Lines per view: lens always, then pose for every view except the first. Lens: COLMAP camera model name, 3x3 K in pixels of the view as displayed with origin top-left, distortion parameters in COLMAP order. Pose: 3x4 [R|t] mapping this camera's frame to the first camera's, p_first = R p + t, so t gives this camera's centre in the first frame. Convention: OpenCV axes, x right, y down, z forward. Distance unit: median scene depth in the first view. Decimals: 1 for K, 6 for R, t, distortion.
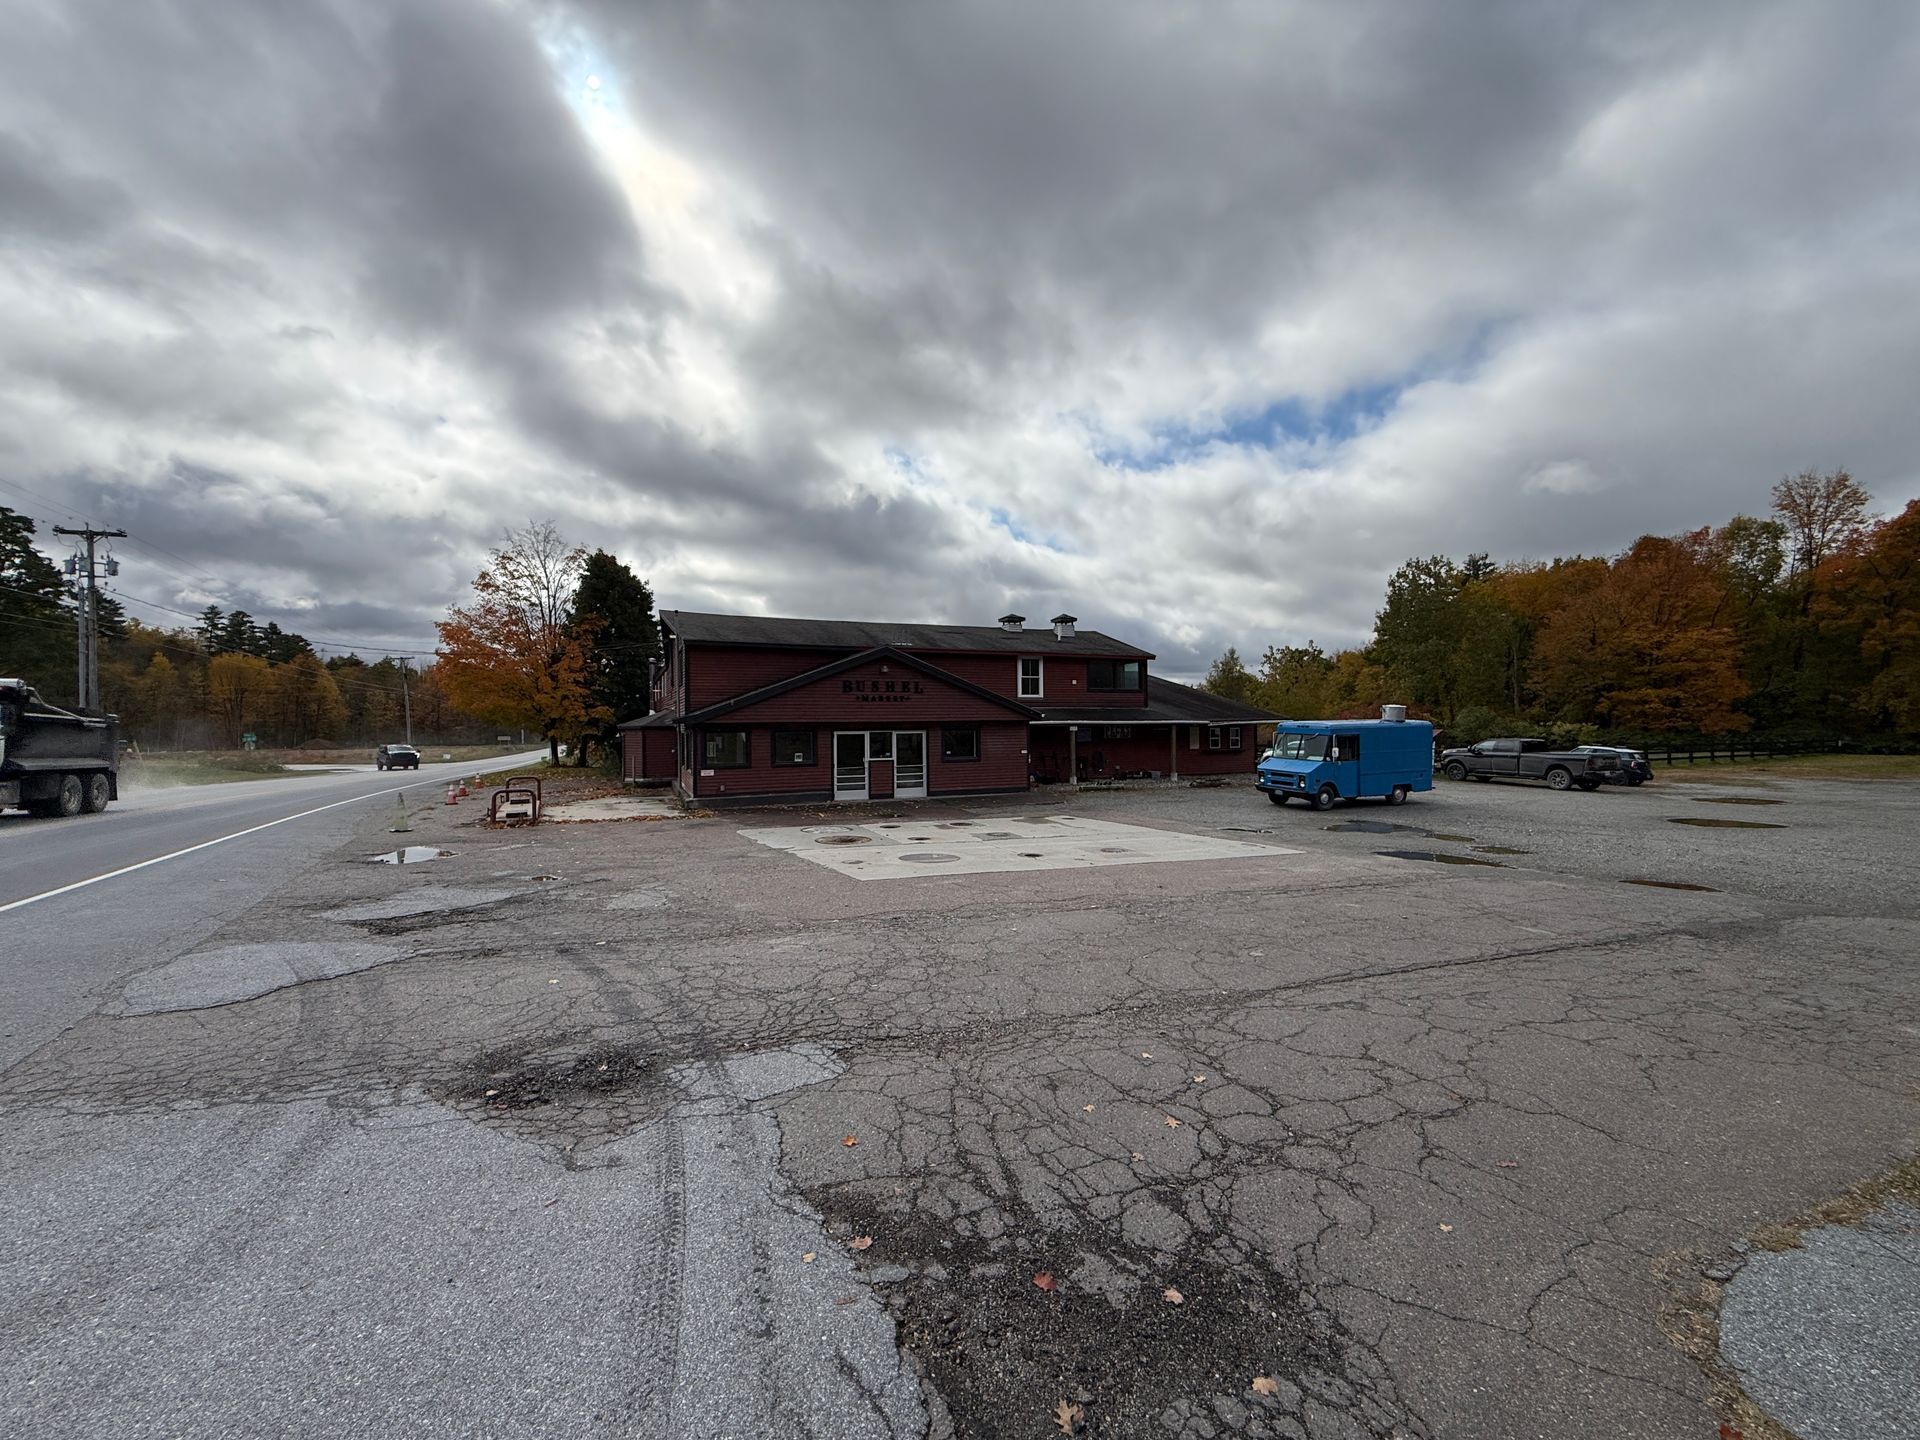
lens RADIAL K [[766.2, 0, 954.2], [0, 766.2, 720.4], [0, 0, 1]] dist [0.002918, -0.000097]
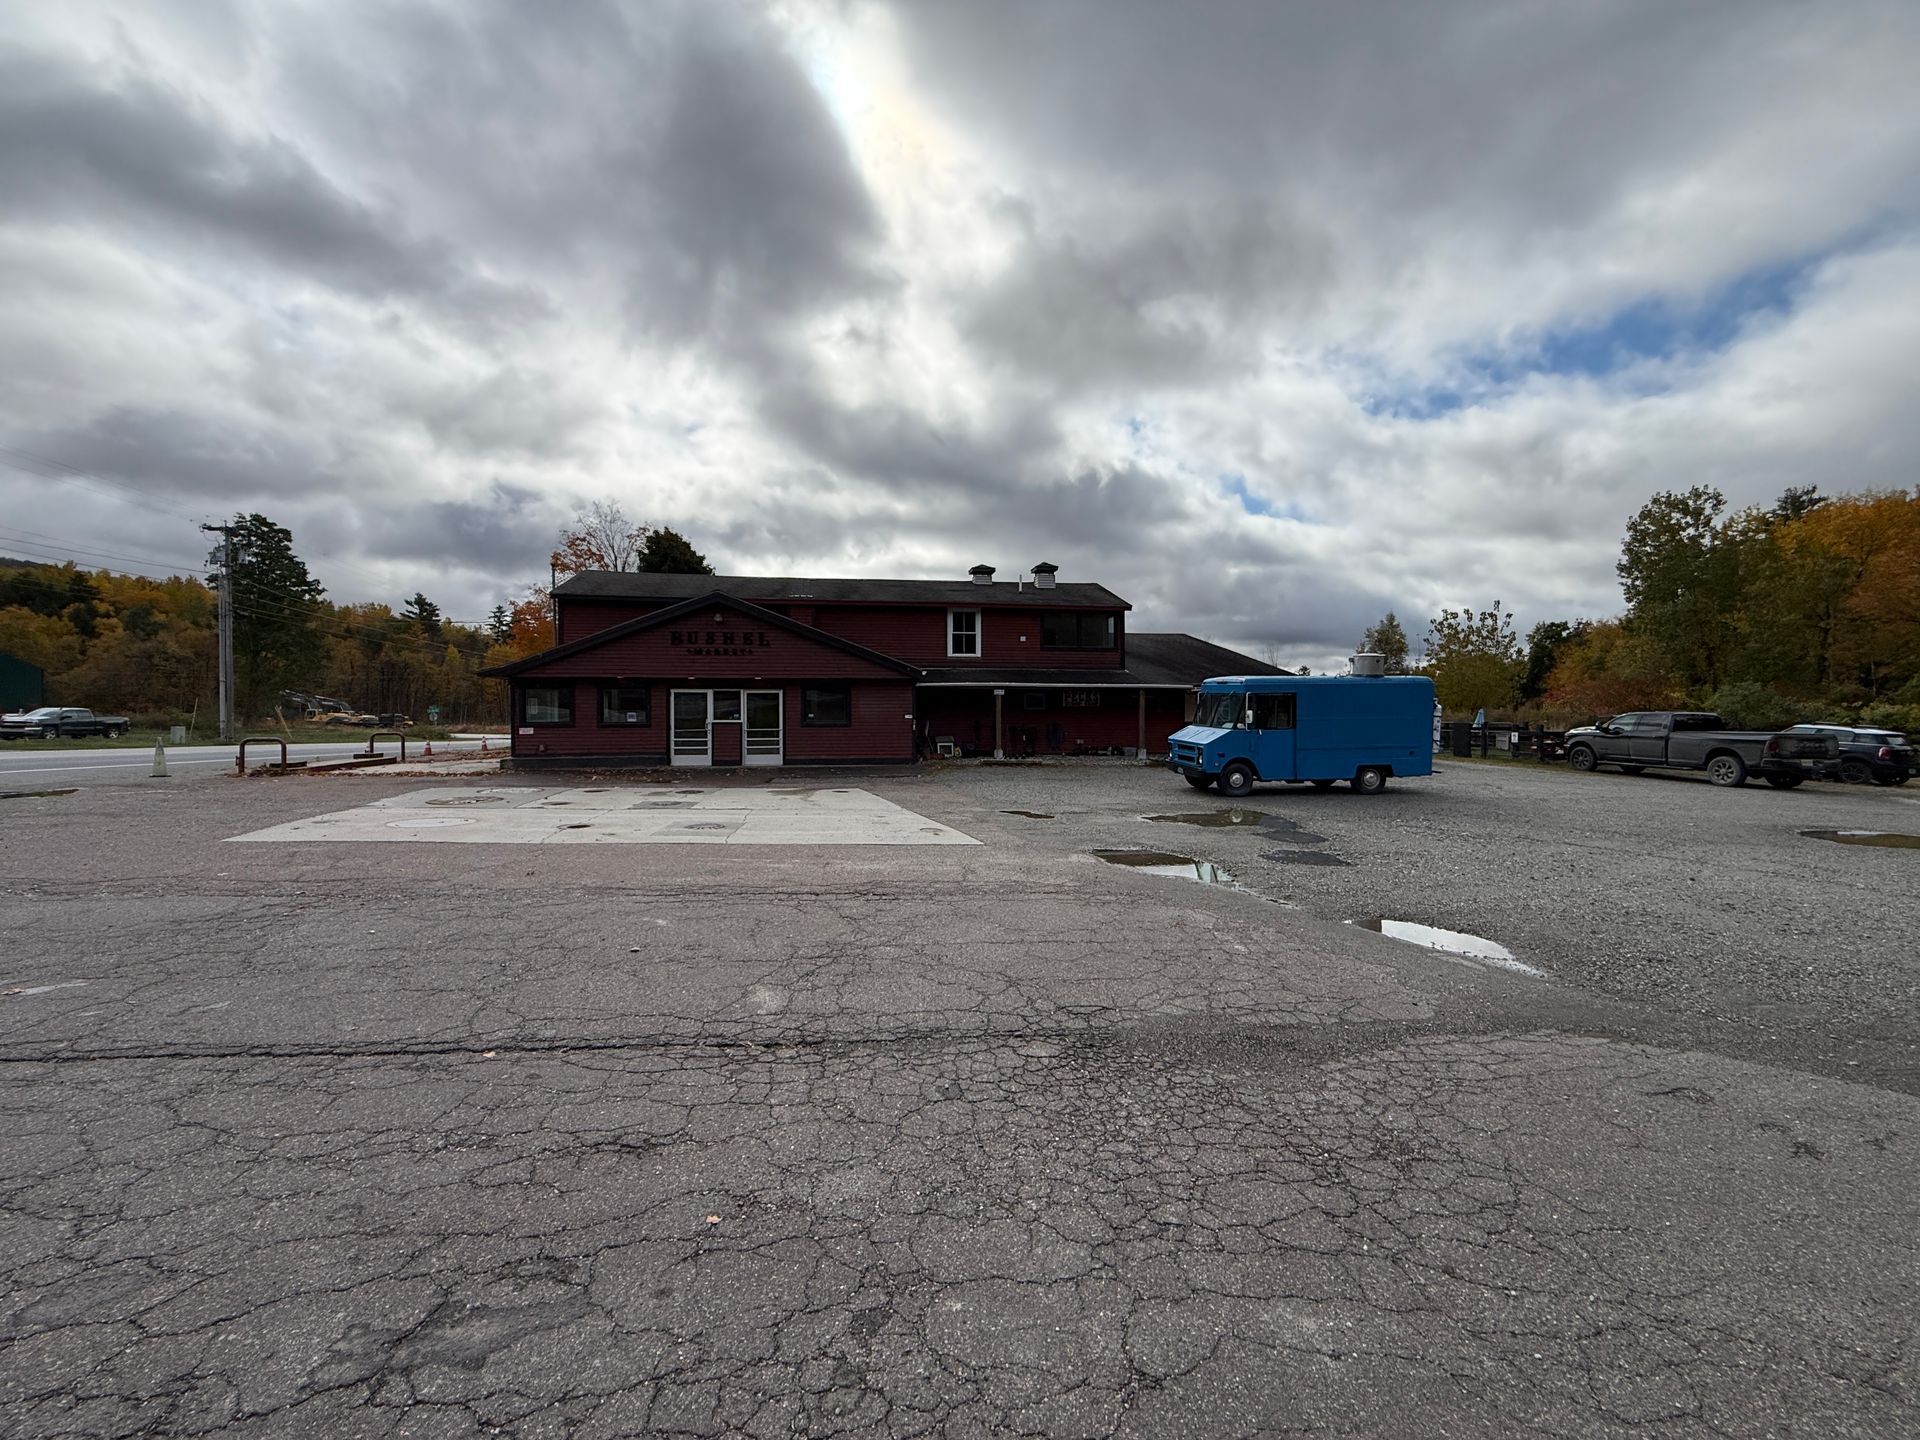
lens RADIAL K [[810.1, 0, 959.2], [0, 810.1, 723.4], [0, 0, 1]] dist [0.003050, 0.000036]
pose [[0.966243, 0.011844, -0.257361, 0.316202], [-0.006888, 0.999773, 0.020151, 0.025267], [0.257541, -0.017698, 0.966105, 0.126305]]
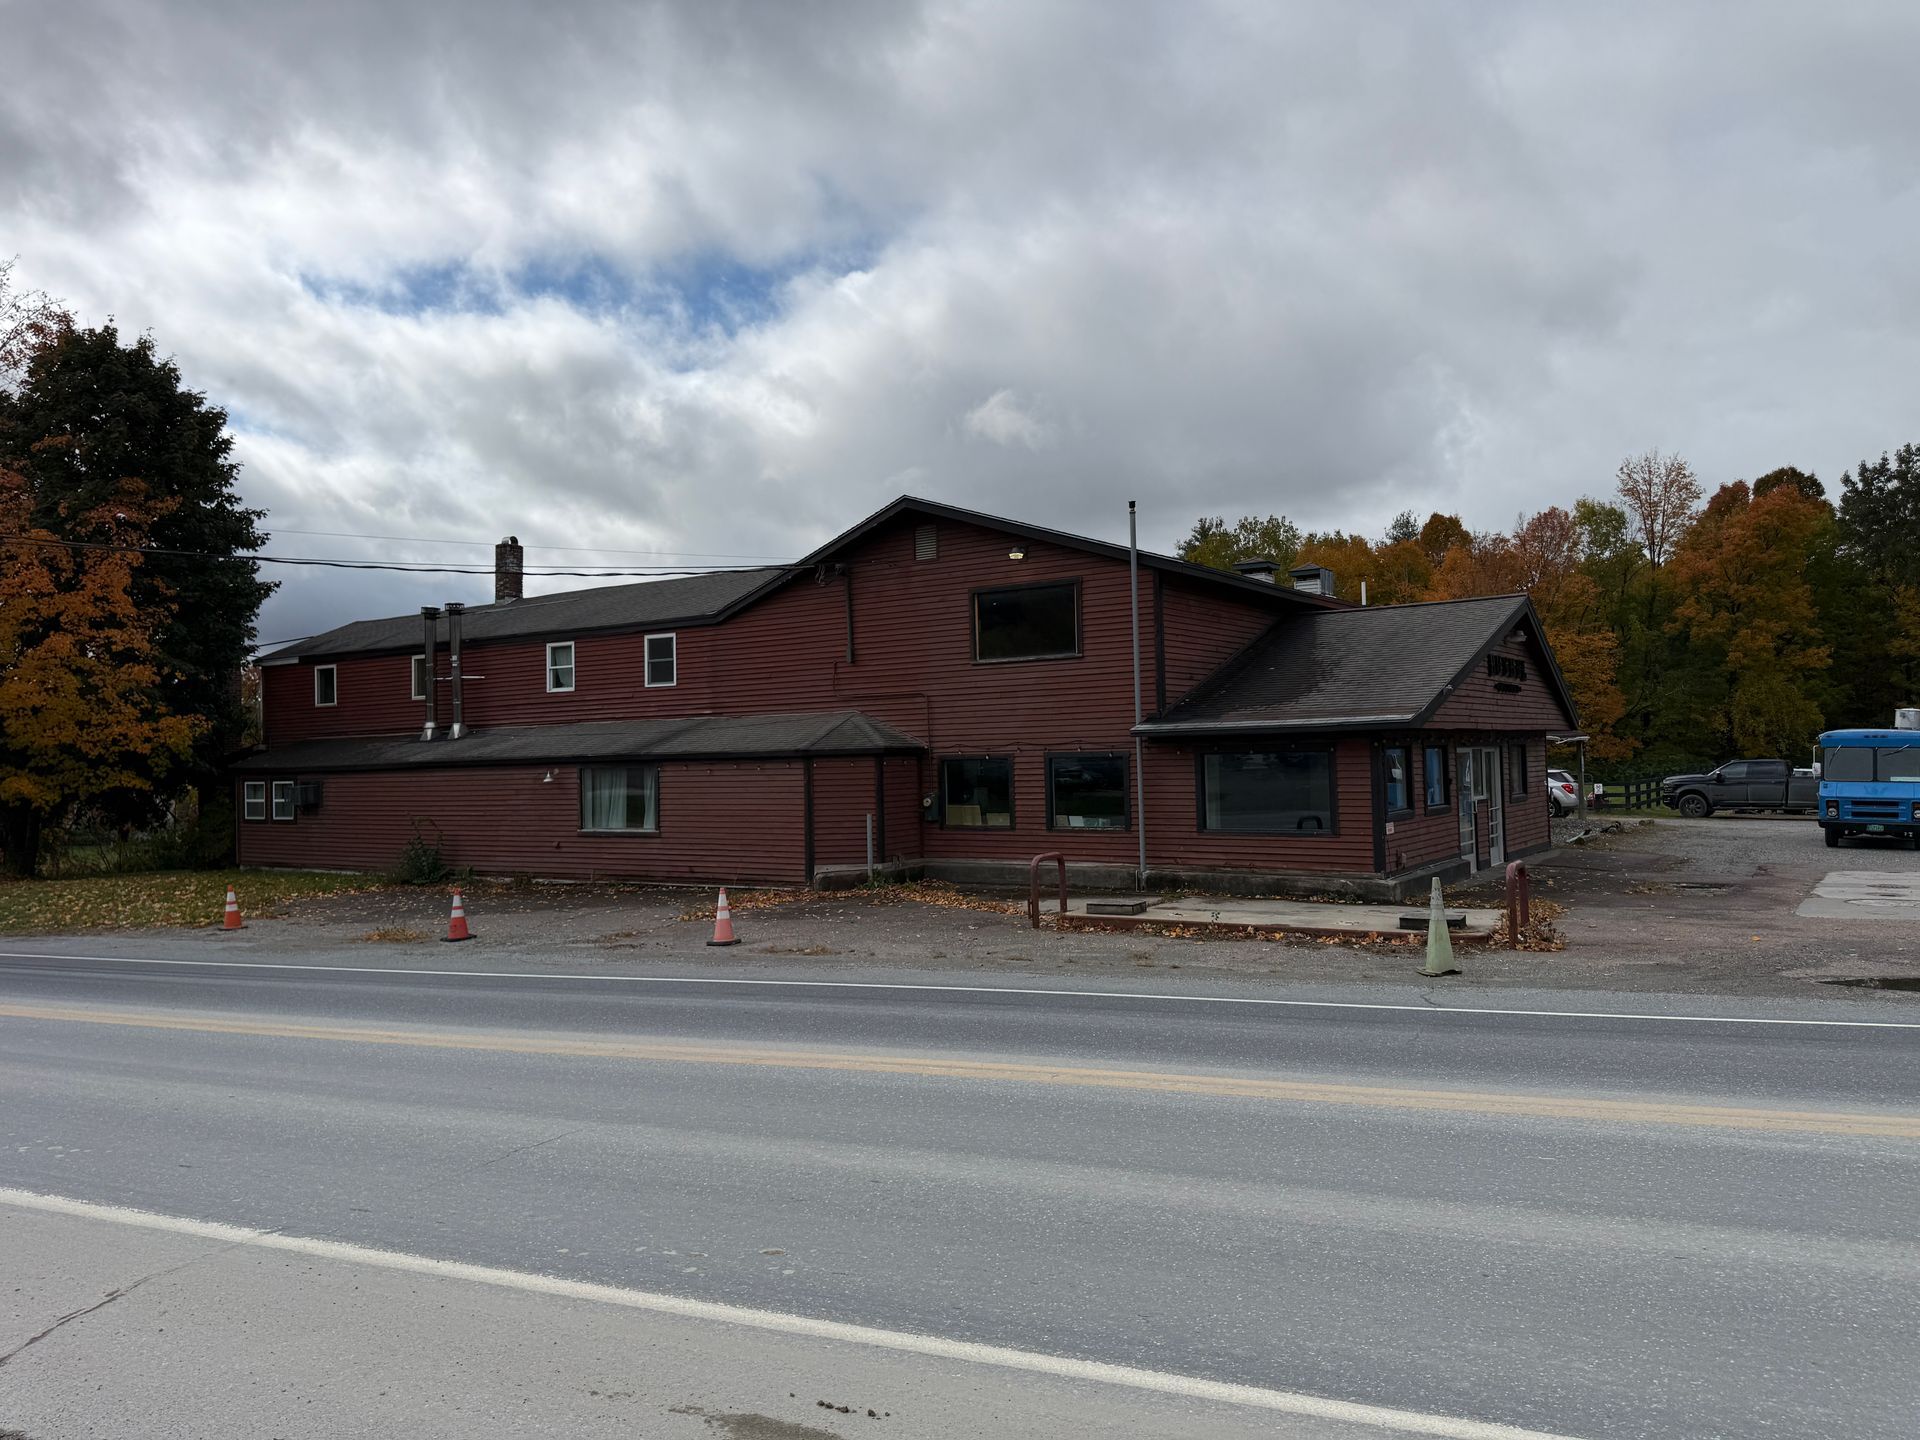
lens RADIAL K [[1348.5, 0, 963.9], [0, 1348.5, 719.1], [0, 0, 1]] dist [0.083046, -0.102156]
pose [[0.843735, 0.004962, 0.536736, -0.737250], [0.013147, 0.999466, -0.029906, 0.014259], [-0.536598, 0.032289, 0.843220, 0.280611]]
